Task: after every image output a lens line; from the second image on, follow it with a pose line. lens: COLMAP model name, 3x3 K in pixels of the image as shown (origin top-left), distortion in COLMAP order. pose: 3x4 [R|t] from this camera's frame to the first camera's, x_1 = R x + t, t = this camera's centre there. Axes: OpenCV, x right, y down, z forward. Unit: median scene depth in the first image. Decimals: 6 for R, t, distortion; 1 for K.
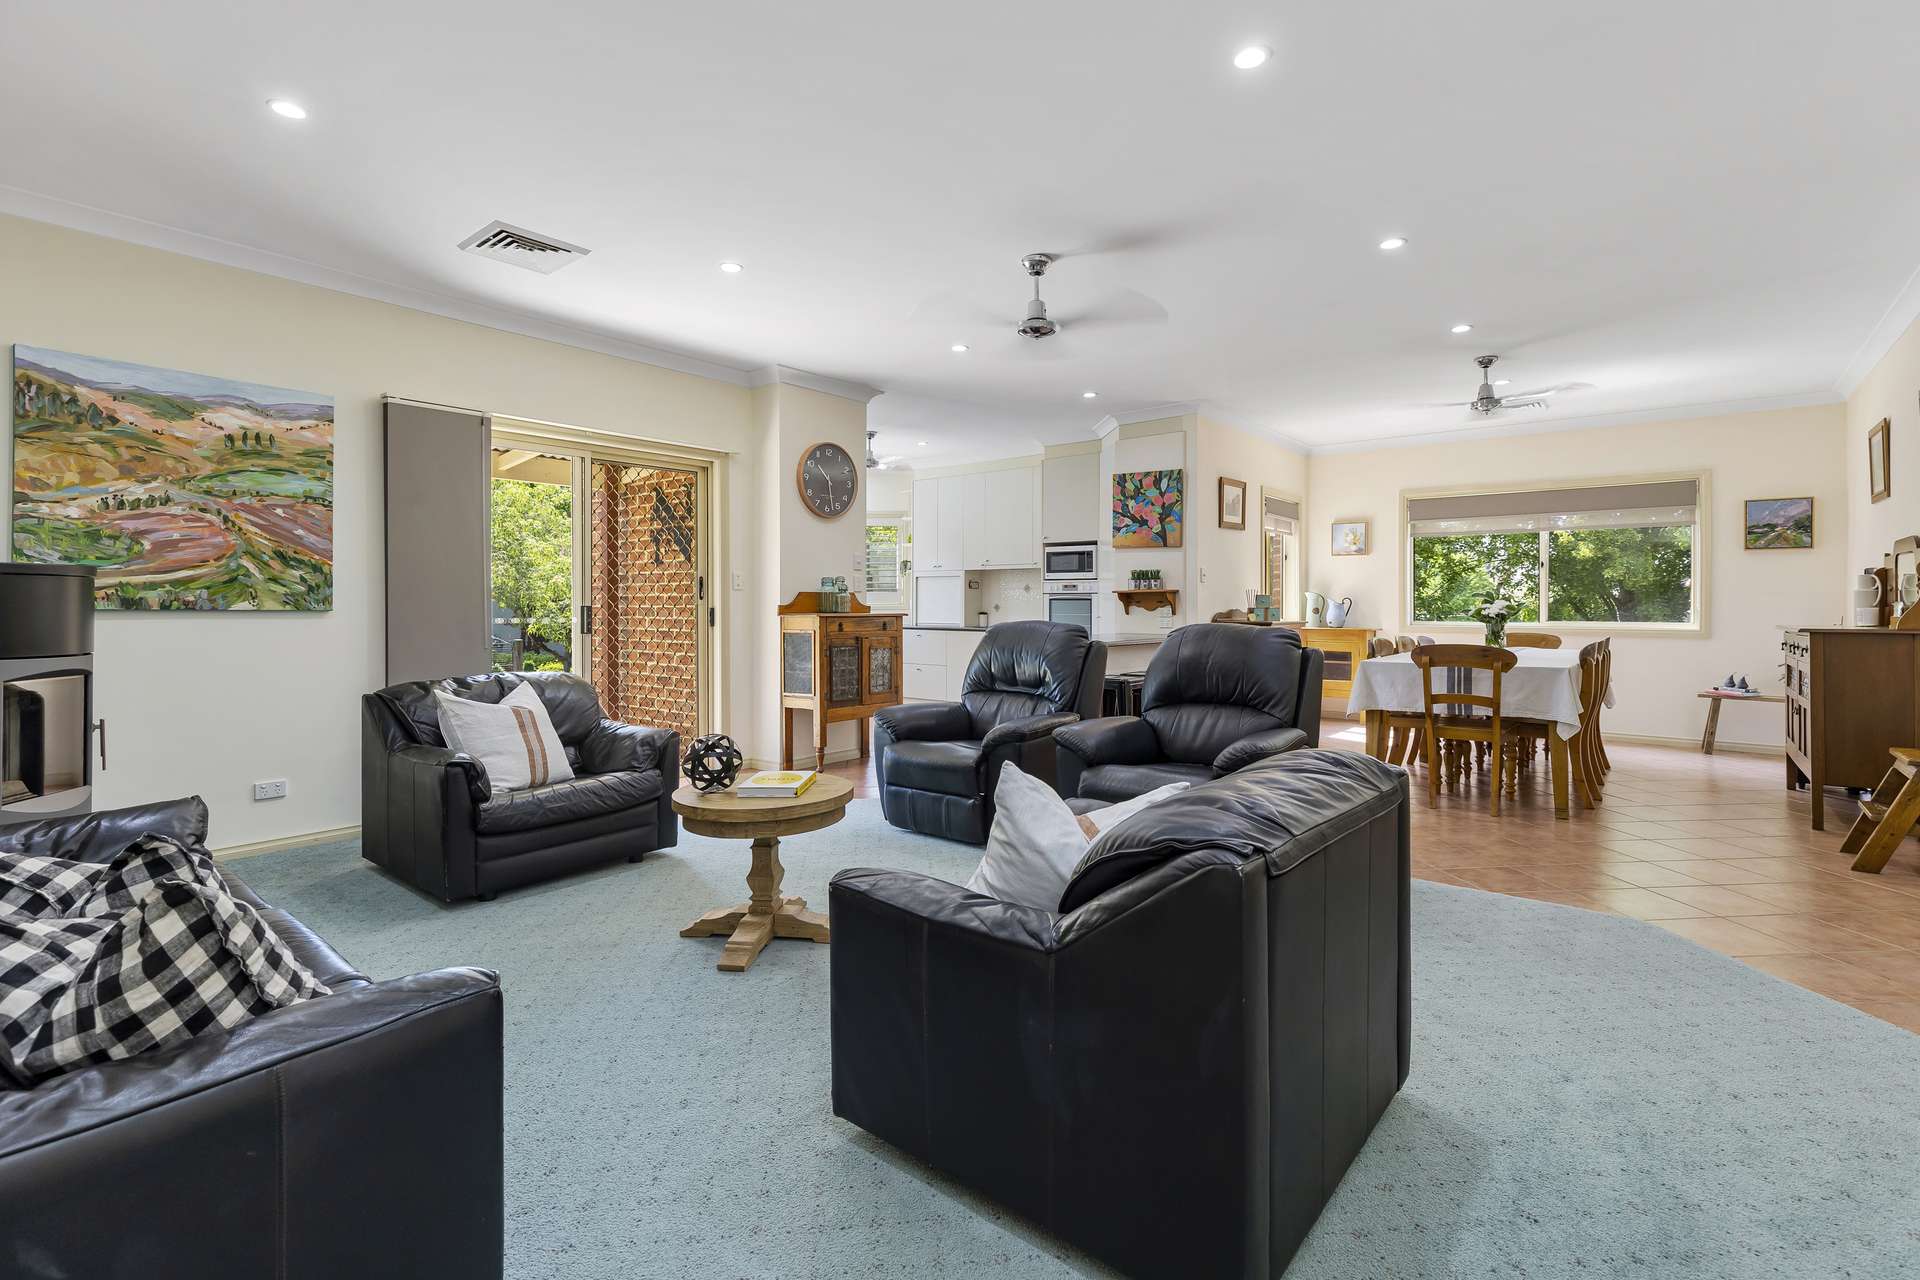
lens RADIAL K [[869.5, 0, 961.7], [0, 869.5, 603.7], [0, 0, 1]] dist [0.003797, 0.000395]
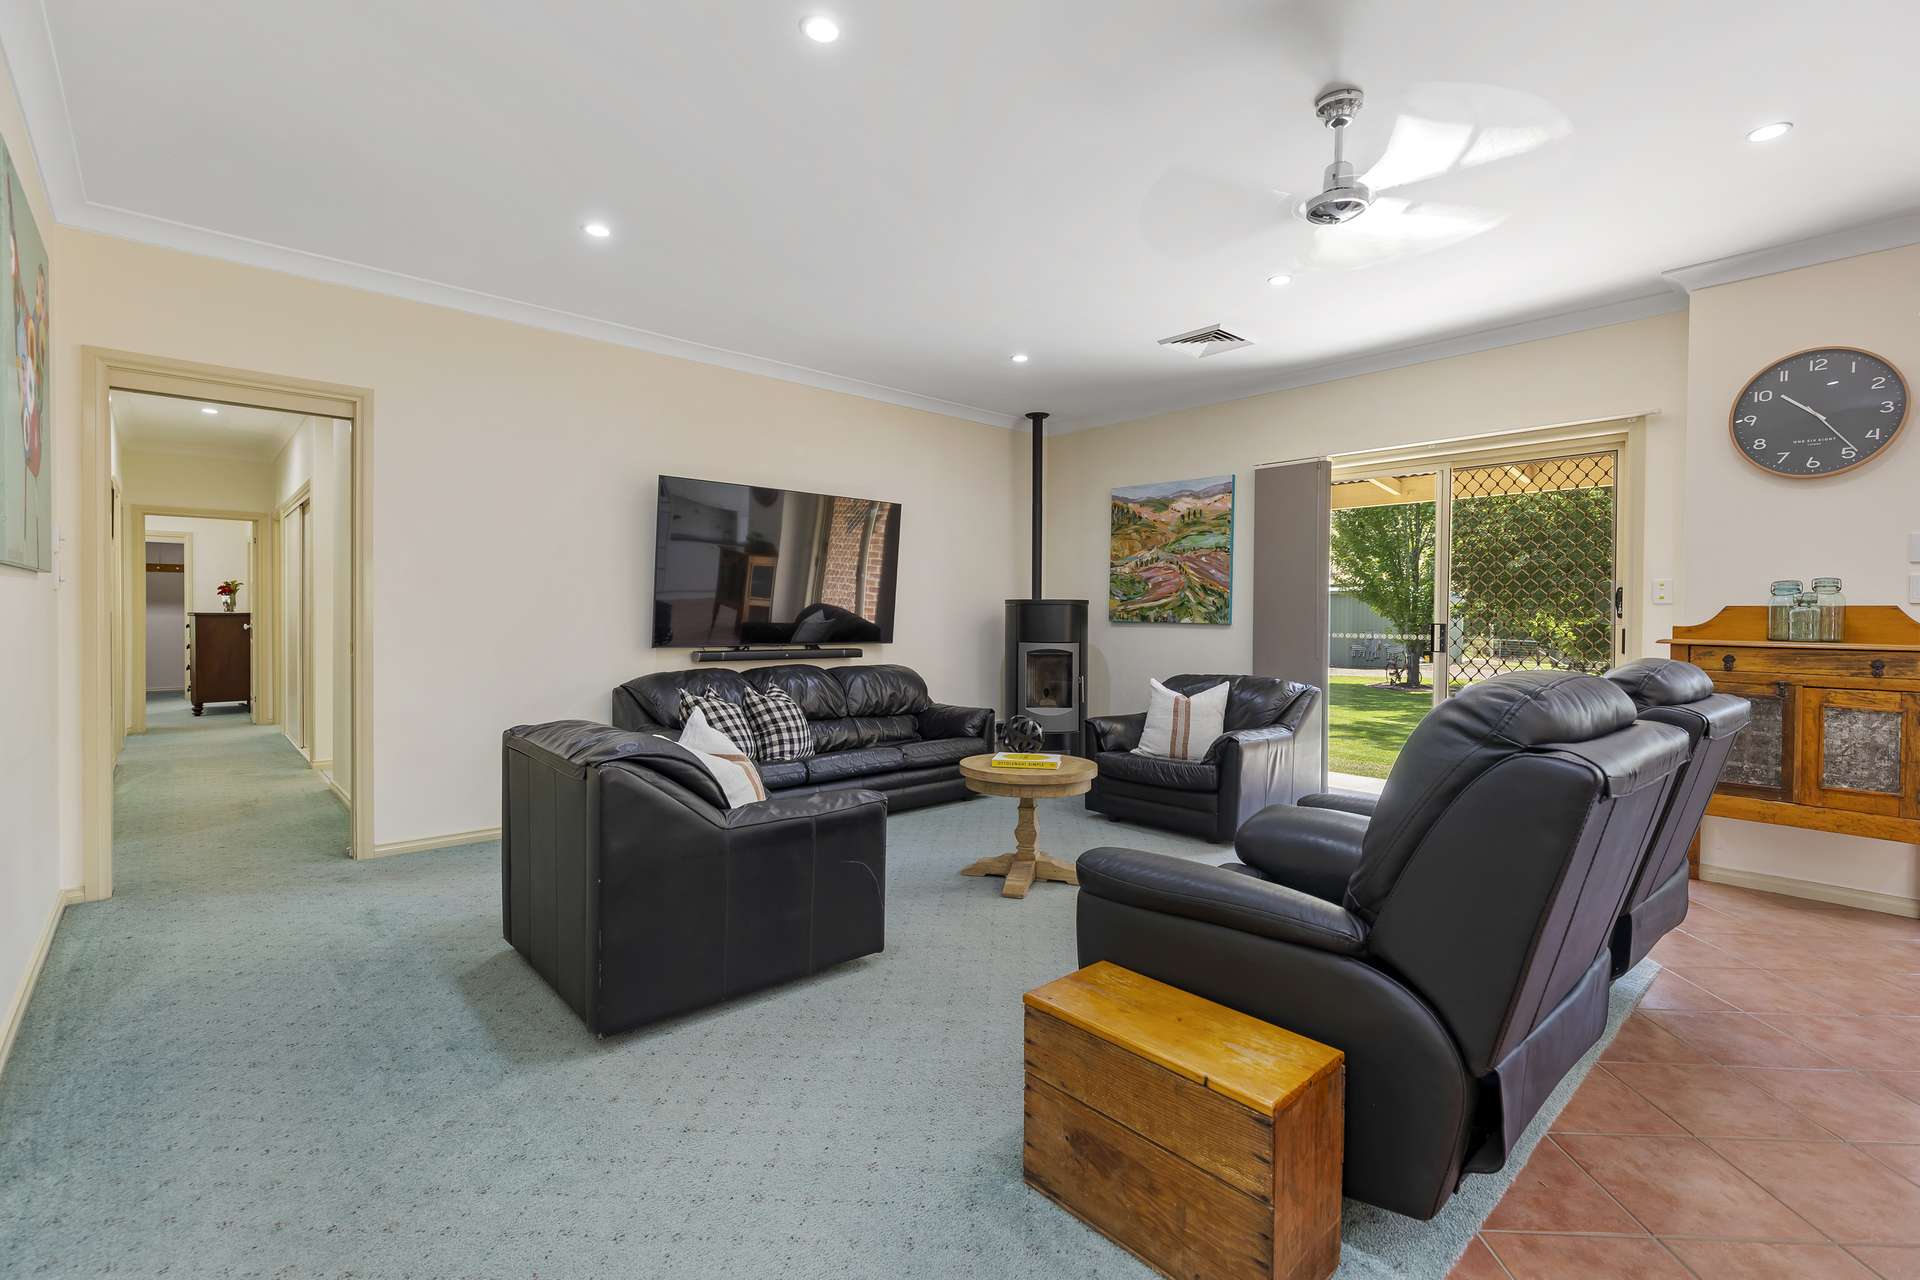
lens RADIAL K [[866.8, 0, 961.6], [0, 866.8, 630.7], [0, 0, 1]] dist [0.007298, -0.000434]
pose [[-0.147450, 0.019577, -0.988876, 0.812992], [-0.004779, 0.999778, 0.020506, -0.009151], [0.989058, 0.007750, -0.147323, 0.827751]]
